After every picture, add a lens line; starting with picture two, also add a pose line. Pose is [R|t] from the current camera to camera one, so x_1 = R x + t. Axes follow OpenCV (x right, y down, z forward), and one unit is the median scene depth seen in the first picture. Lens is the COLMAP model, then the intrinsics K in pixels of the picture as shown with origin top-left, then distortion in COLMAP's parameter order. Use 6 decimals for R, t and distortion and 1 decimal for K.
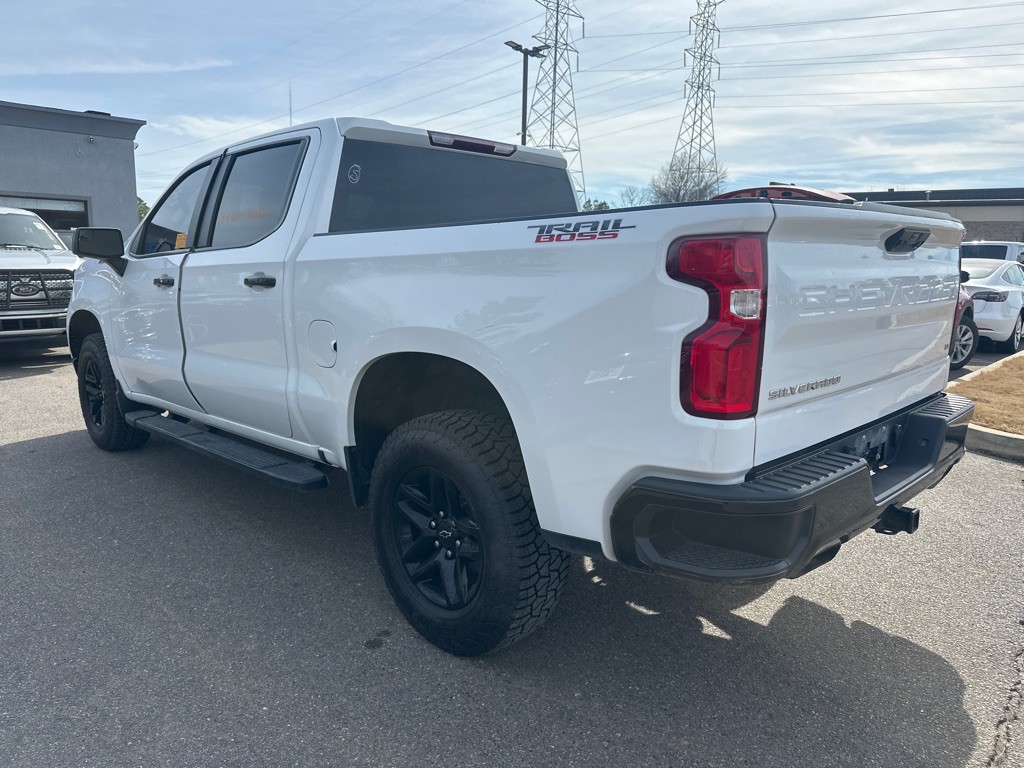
lens RADIAL K [[708.7, 0, 508.9], [0, 708.7, 388.9], [0, 0, 1]] dist [0.030807, -0.033964]
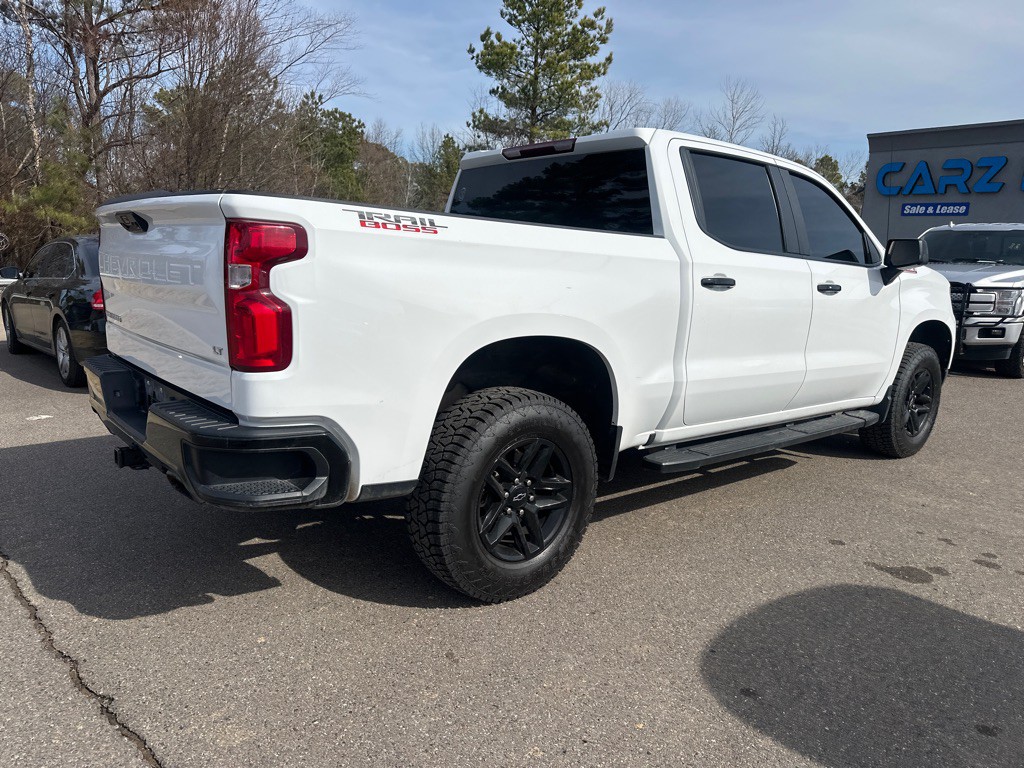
lens RADIAL K [[708.7, 0, 508.9], [0, 708.7, 388.9], [0, 0, 1]] dist [0.030807, -0.033964]
pose [[-0.075349, 0.174786, -0.981719, 1.242222], [-0.210210, 0.959609, 0.186983, -0.212969], [0.974748, 0.220456, -0.035563, 1.229326]]
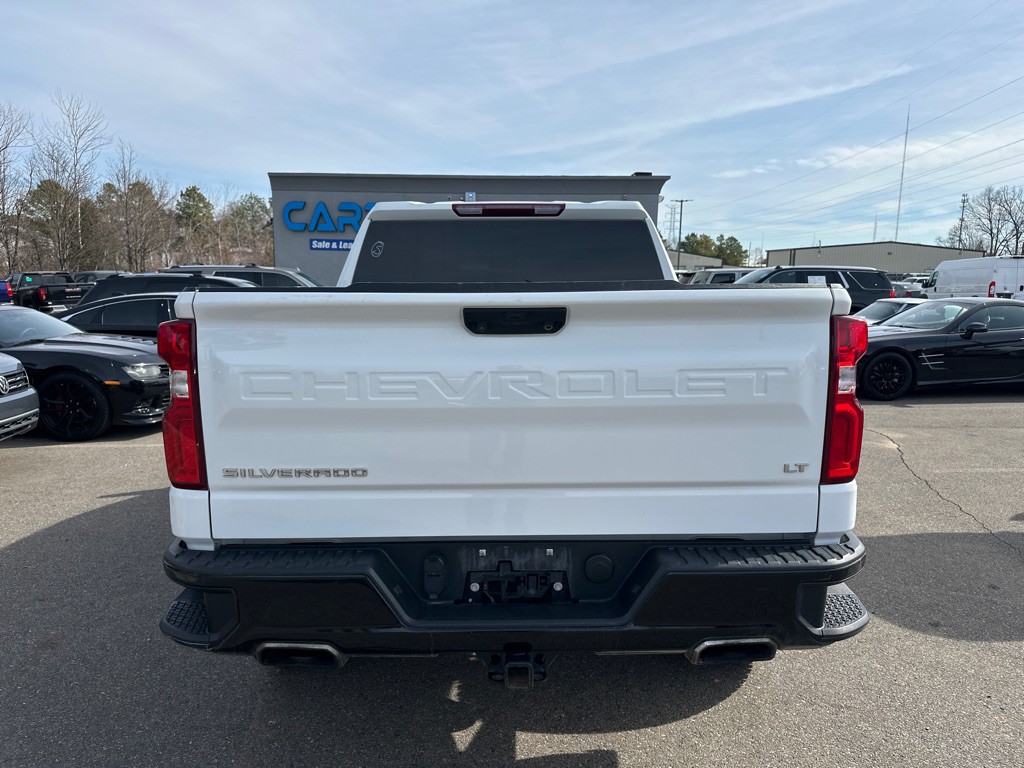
lens RADIAL K [[708.7, 0, 508.9], [0, 708.7, 388.9], [0, 0, 1]] dist [0.030807, -0.033964]
pose [[0.717233, 0.086555, -0.691437, 0.795770], [-0.118806, 0.992917, 0.001057, -0.094501], [0.686631, 0.081389, 0.722436, 0.301855]]
